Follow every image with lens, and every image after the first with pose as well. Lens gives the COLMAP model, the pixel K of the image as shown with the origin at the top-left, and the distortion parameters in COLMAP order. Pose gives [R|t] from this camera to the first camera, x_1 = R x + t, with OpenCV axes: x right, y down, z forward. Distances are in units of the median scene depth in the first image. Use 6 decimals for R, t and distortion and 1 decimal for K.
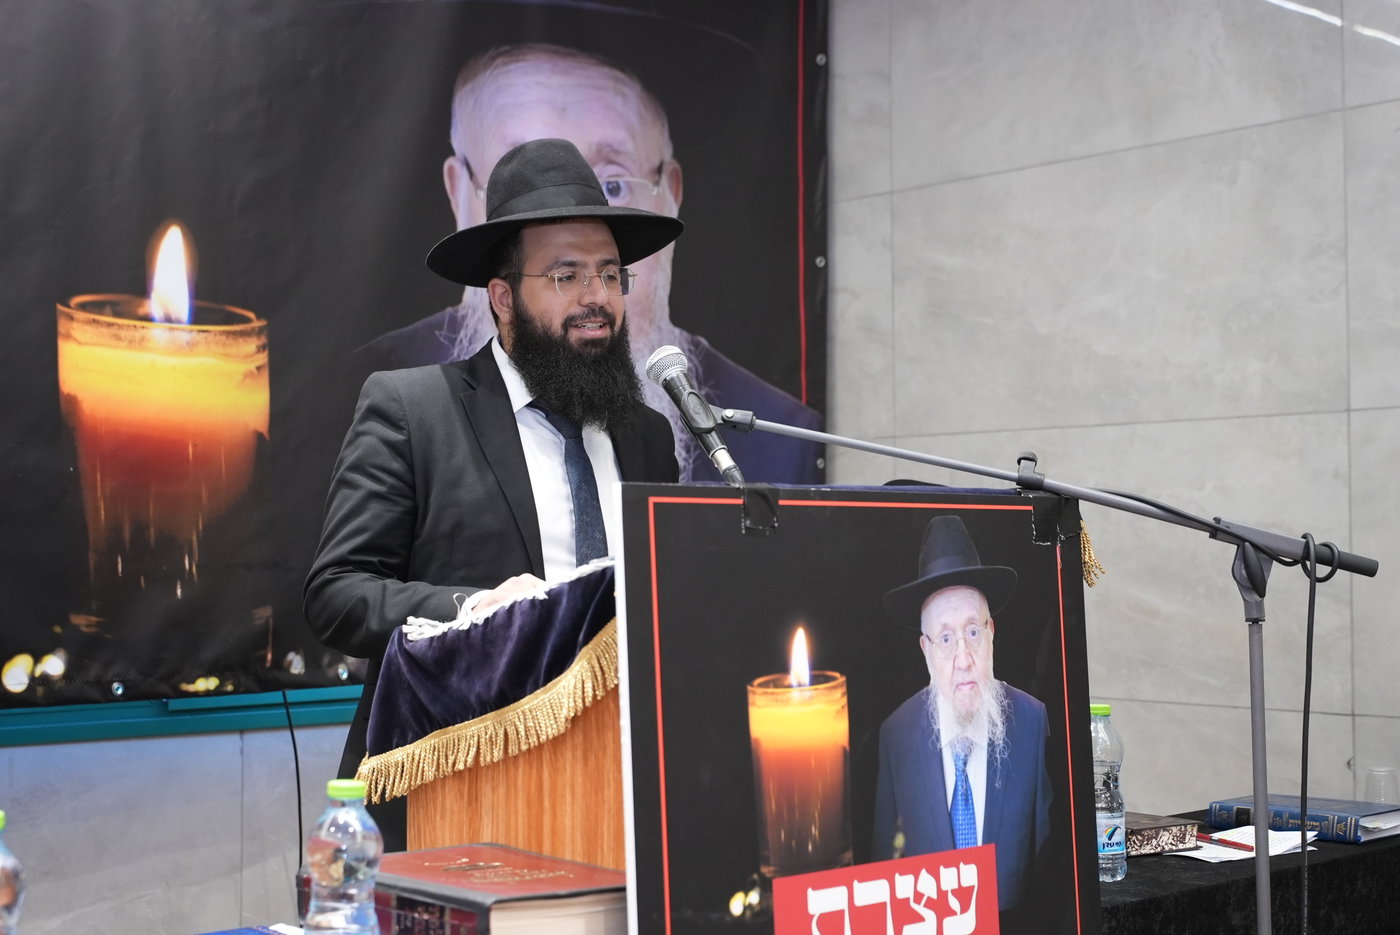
lens RADIAL K [[1925.6, 0, 643.2], [0, 1925.6, 473.7], [0, 0, 1]] dist [0.009008, 0.000000]
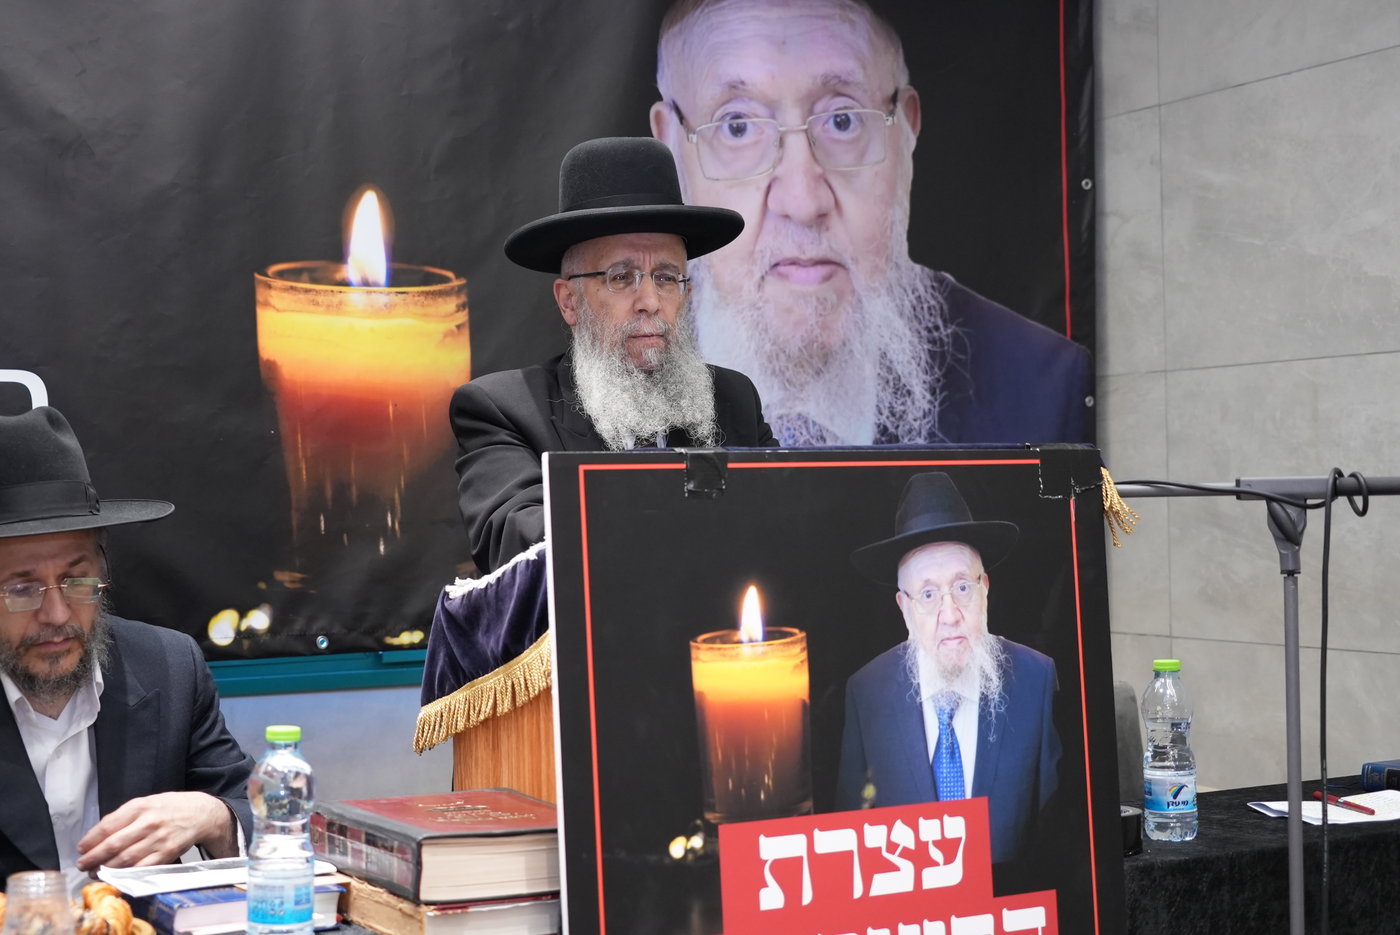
lens RADIAL K [[2103.0, 0, 638.1], [0, 2103.0, 486.2], [0, 0, 1]] dist [0.030790, 0.000000]
pose [[0.973430, -0.016812, -0.228367, 0.151477], [0.025596, 0.999040, 0.035559, -0.008300], [0.227550, -0.040459, 0.972926, -0.062141]]
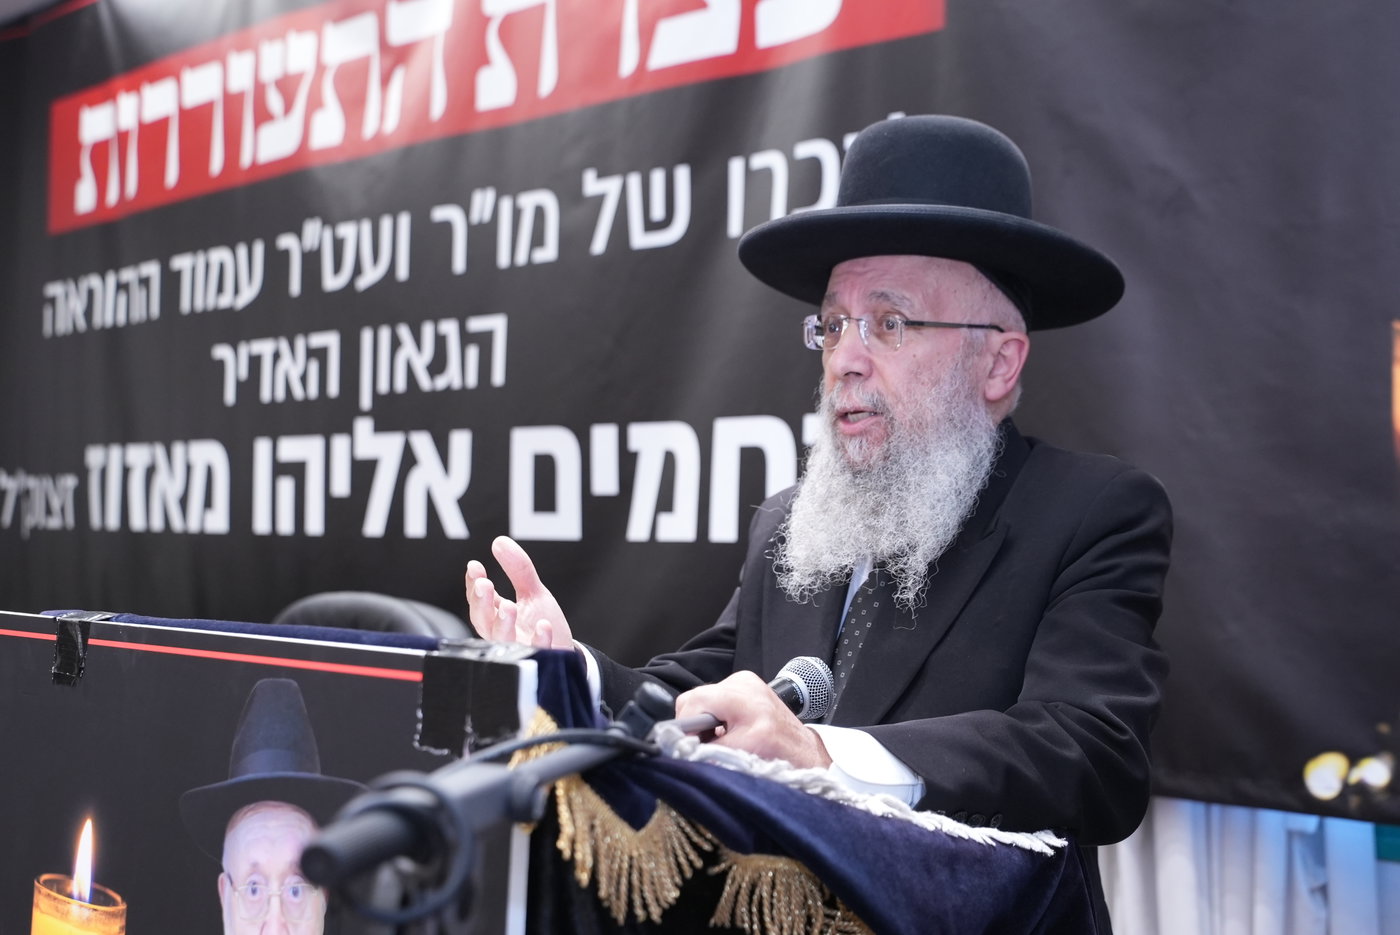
lens RADIAL K [[1829.8, 0, 698.2], [0, 1829.8, 477.2], [0, 0, 1]] dist [0.014424, 0.000000]
pose [[0.080348, -0.025223, -0.996448, 0.422341], [0.027094, 0.999366, -0.023112, -0.013619], [0.996399, -0.025141, 0.080981, 0.631824]]
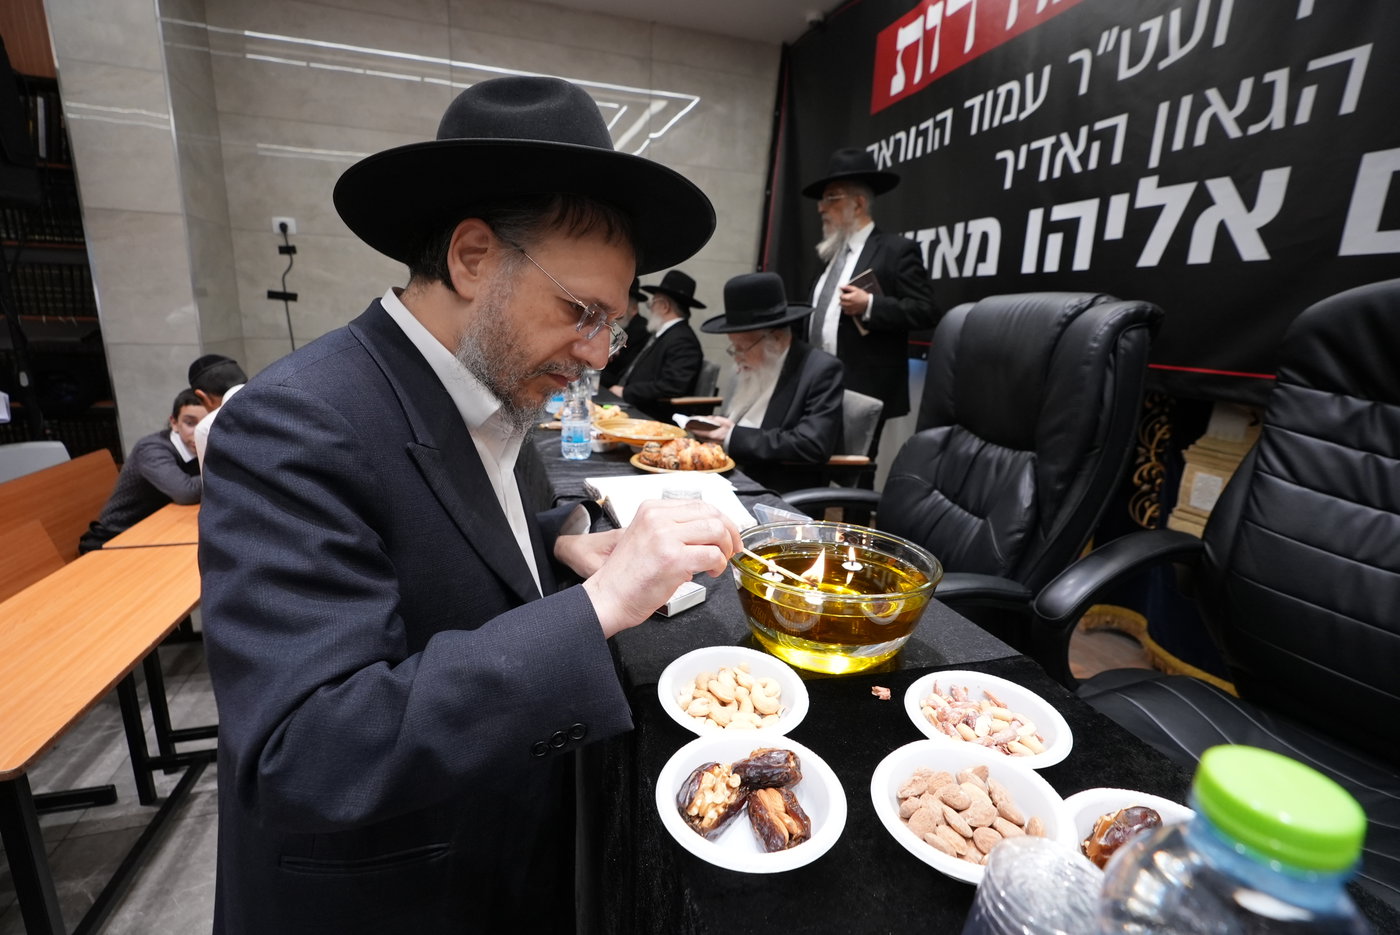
lens RADIAL K [[659.2, 0, 696.5], [0, 659.2, 462.5], [0, 0, 1]] dist [-0.009012, 0.004148]
pose [[-0.389270, 0.193509, -0.900568, -0.073234], [0.001481, 0.977815, 0.209466, 0.037723], [0.921123, 0.080205, -0.380920, 0.386347]]
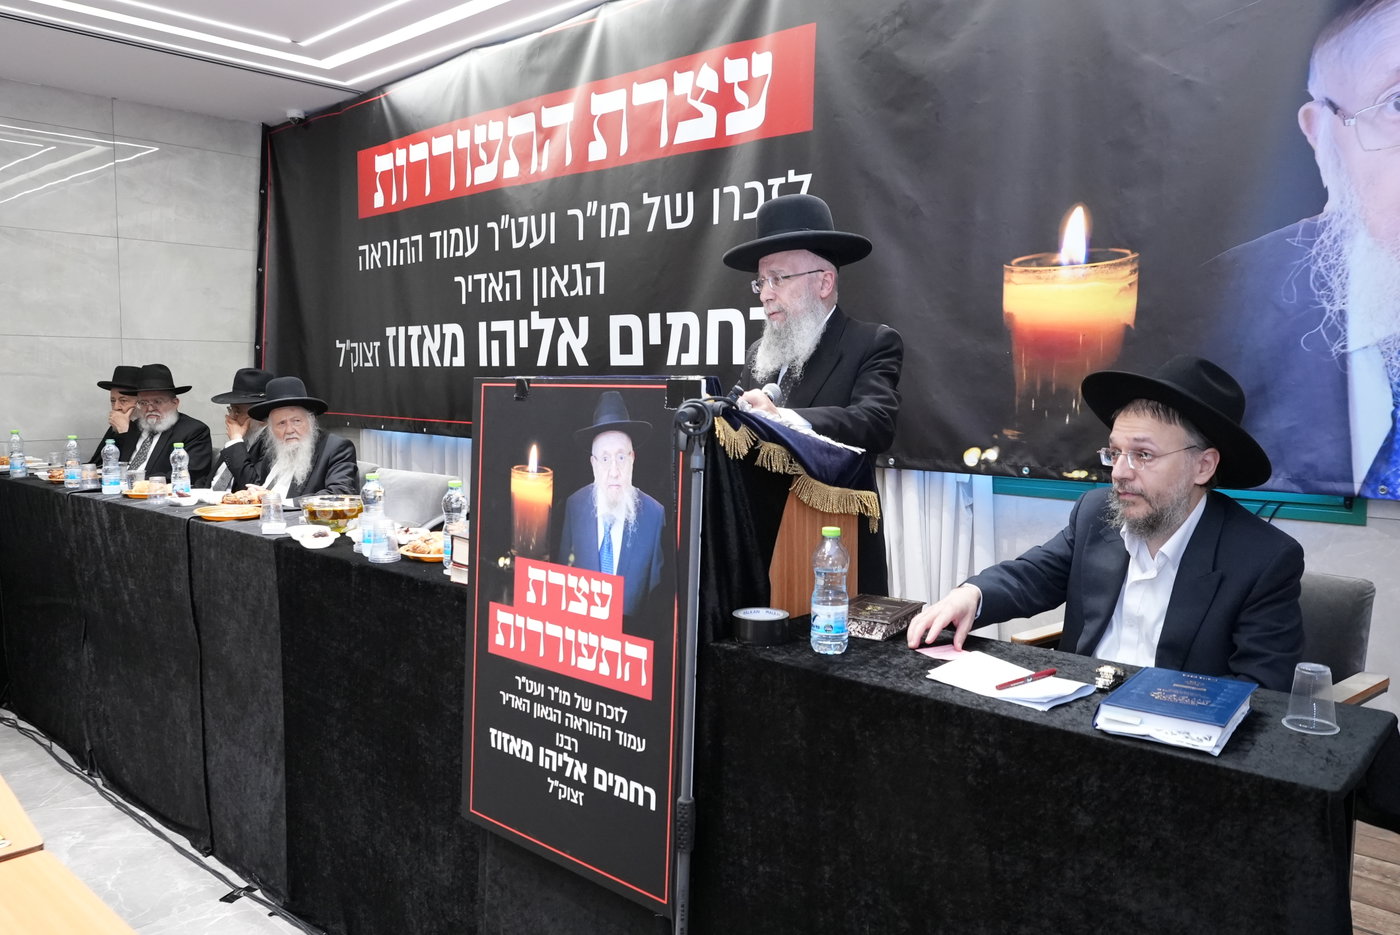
lens RADIAL K [[1022.1, 0, 697.9], [0, 1022.1, 455.5], [0, 0, 1]] dist [0.004452, 0.011015]
pose [[0.118127, 0.080210, -0.989754, 0.651634], [0.036933, 0.995688, 0.085099, 0.001635], [0.992311, -0.046607, 0.114655, 0.564237]]
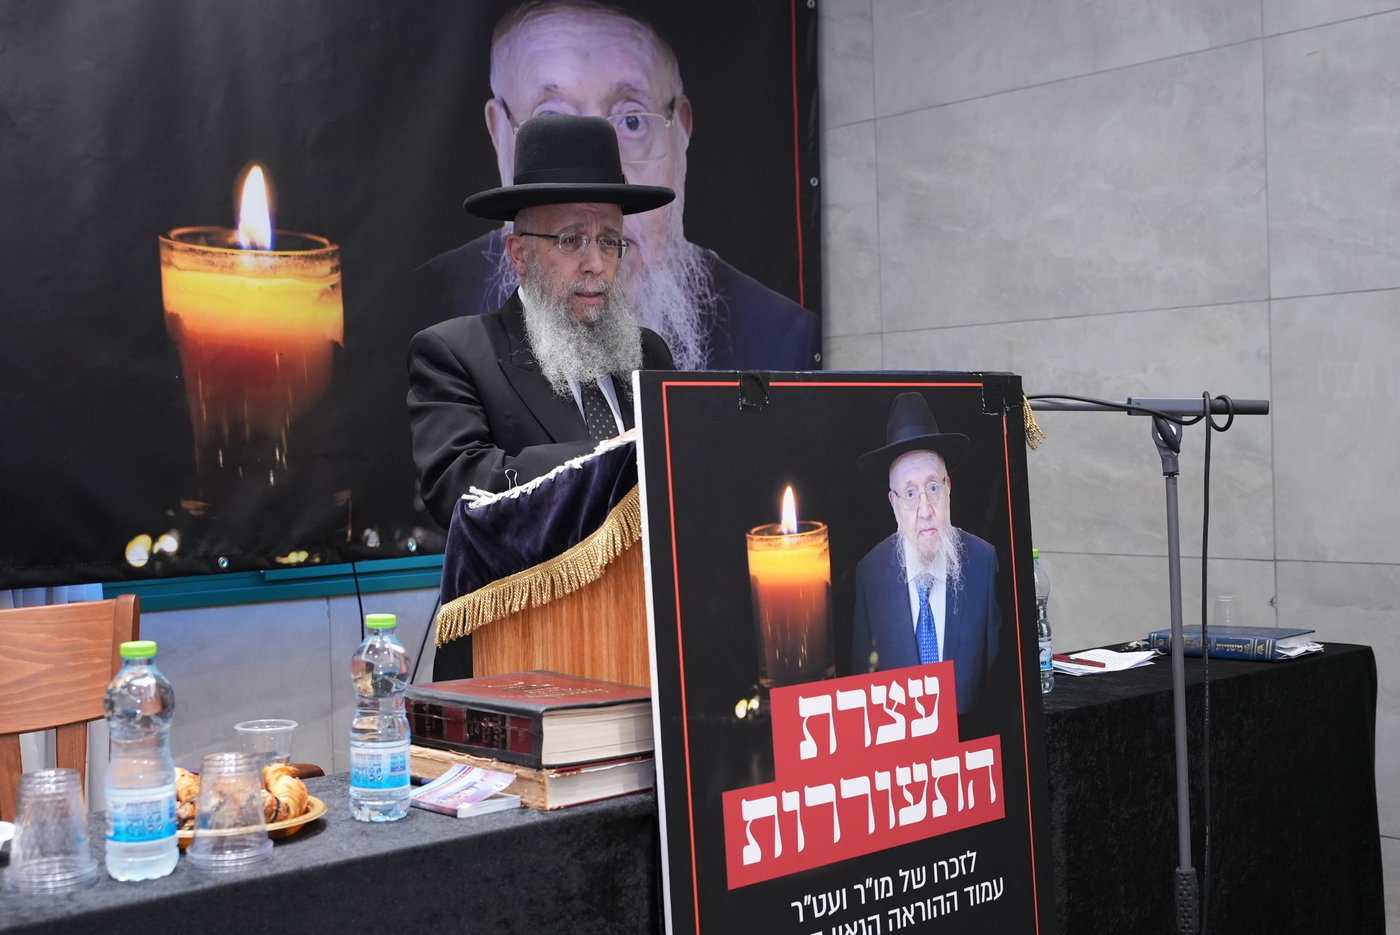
lens RADIAL K [[1727.3, 0, 659.6], [0, 1727.3, 465.7], [0, 0, 1]] dist [-0.003039, 0.000000]
pose [[0.999662, -0.024884, -0.007476, 0.004290], [0.025241, 0.998324, 0.052077, 0.004186], [0.006168, -0.052248, 0.998615, -0.052078]]
